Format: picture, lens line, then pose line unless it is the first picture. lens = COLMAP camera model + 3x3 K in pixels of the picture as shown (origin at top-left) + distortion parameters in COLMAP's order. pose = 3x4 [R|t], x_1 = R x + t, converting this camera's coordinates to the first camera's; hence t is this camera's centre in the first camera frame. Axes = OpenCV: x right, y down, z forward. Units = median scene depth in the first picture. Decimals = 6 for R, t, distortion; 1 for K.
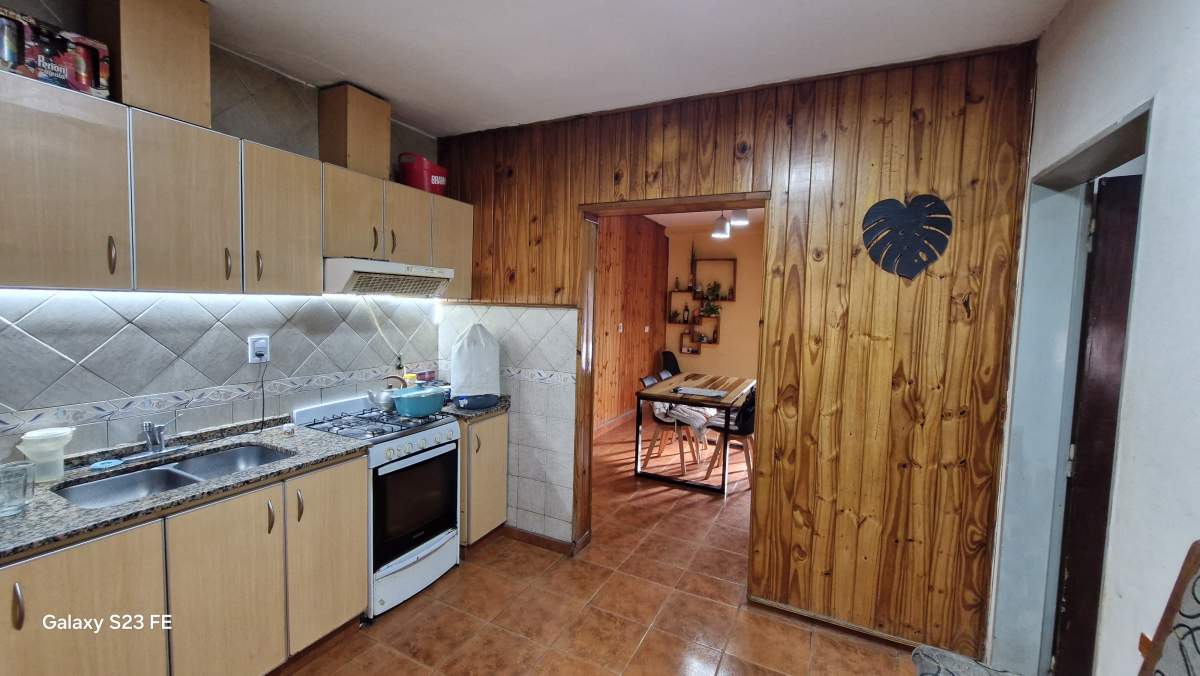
lens RADIAL K [[470.2, 0, 597.9], [0, 470.2, 332.0], [0, 0, 1]] dist [0.001668, -0.001780]
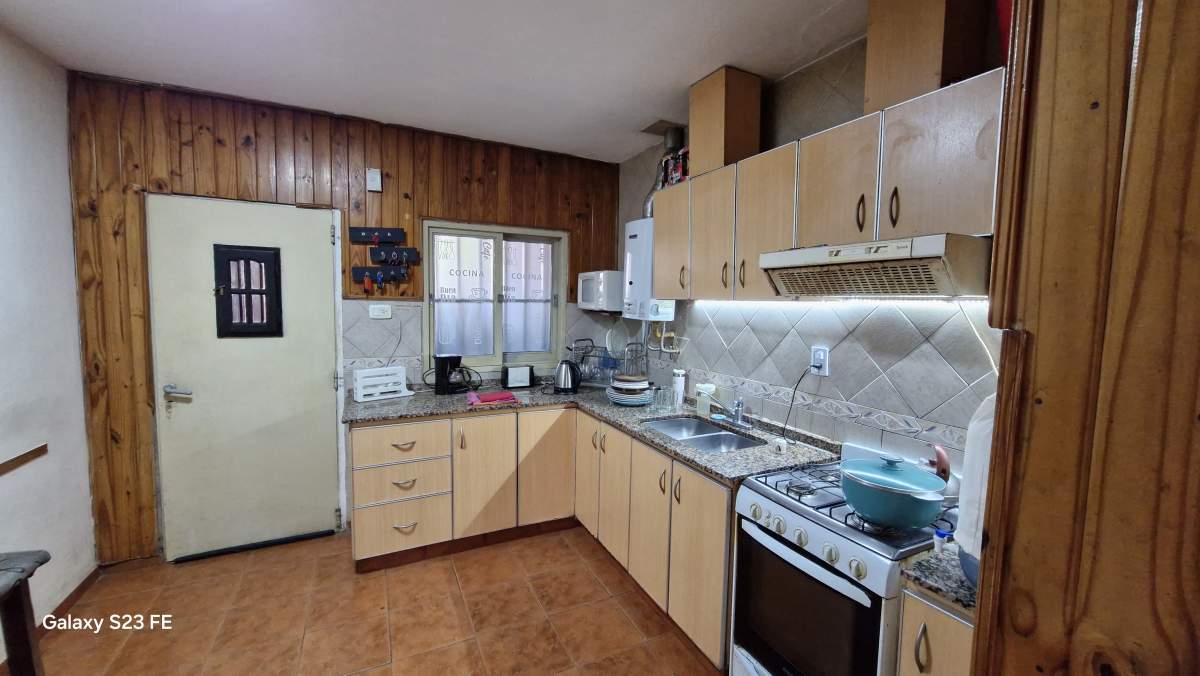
lens RADIAL K [[470.2, 0, 603.1], [0, 470.2, 335.9], [0, 0, 1]] dist [0.001668, -0.001780]
pose [[-0.598747, 0.022482, -0.800622, 0.112661], [-0.084361, 0.992276, 0.090953, -0.024130], [0.796483, 0.121999, -0.592226, 0.476345]]
